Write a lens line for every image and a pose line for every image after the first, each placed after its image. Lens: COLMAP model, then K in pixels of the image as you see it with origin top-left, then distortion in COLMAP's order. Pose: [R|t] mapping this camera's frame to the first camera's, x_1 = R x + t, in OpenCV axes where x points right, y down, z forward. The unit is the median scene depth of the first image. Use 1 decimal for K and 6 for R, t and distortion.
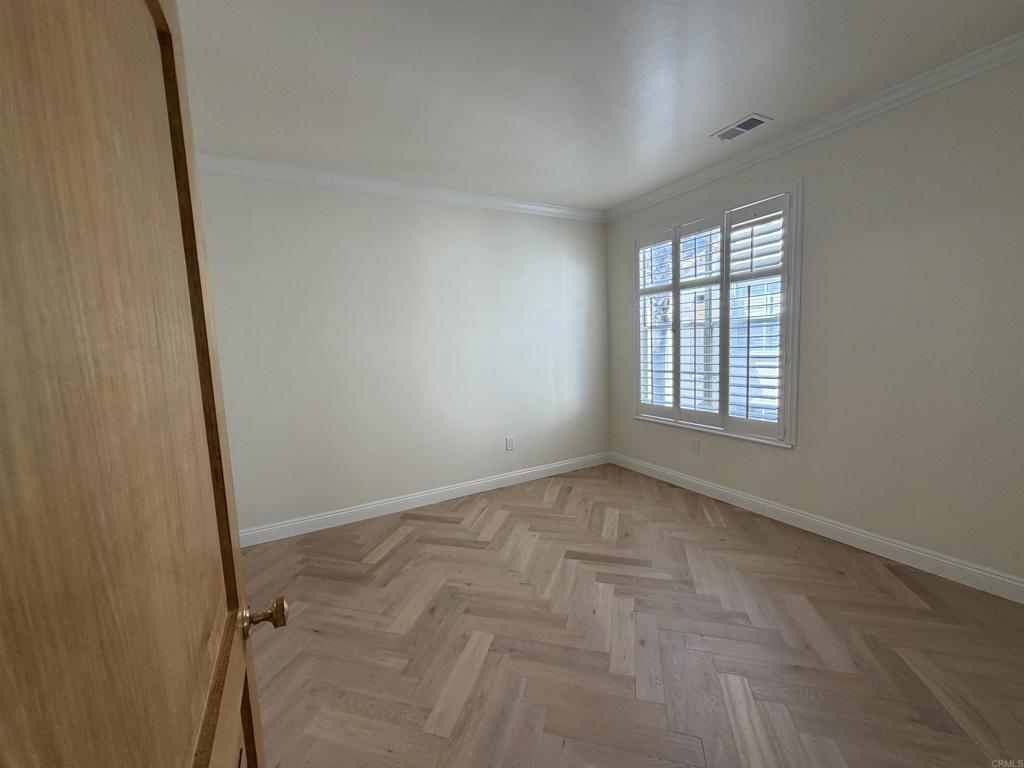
lens RADIAL K [[408.7, 0, 508.0], [0, 408.7, 384.2], [0, 0, 1]] dist [-0.000442, 0.000479]
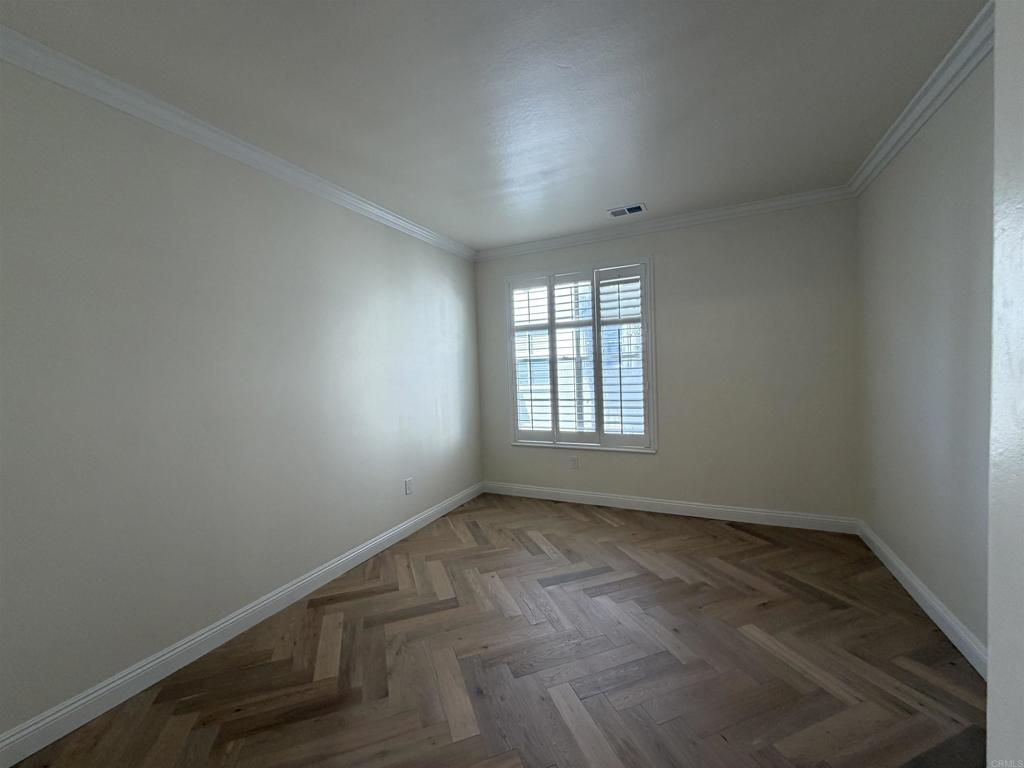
lens RADIAL K [[408.7, 0, 507.4], [0, 408.7, 382.8], [0, 0, 1]] dist [-0.000442, 0.000479]
pose [[0.813731, -0.005113, 0.581219, -0.414985], [0.061121, 0.995170, -0.076817, 0.003611], [-0.578019, 0.098033, 0.810113, 0.166670]]
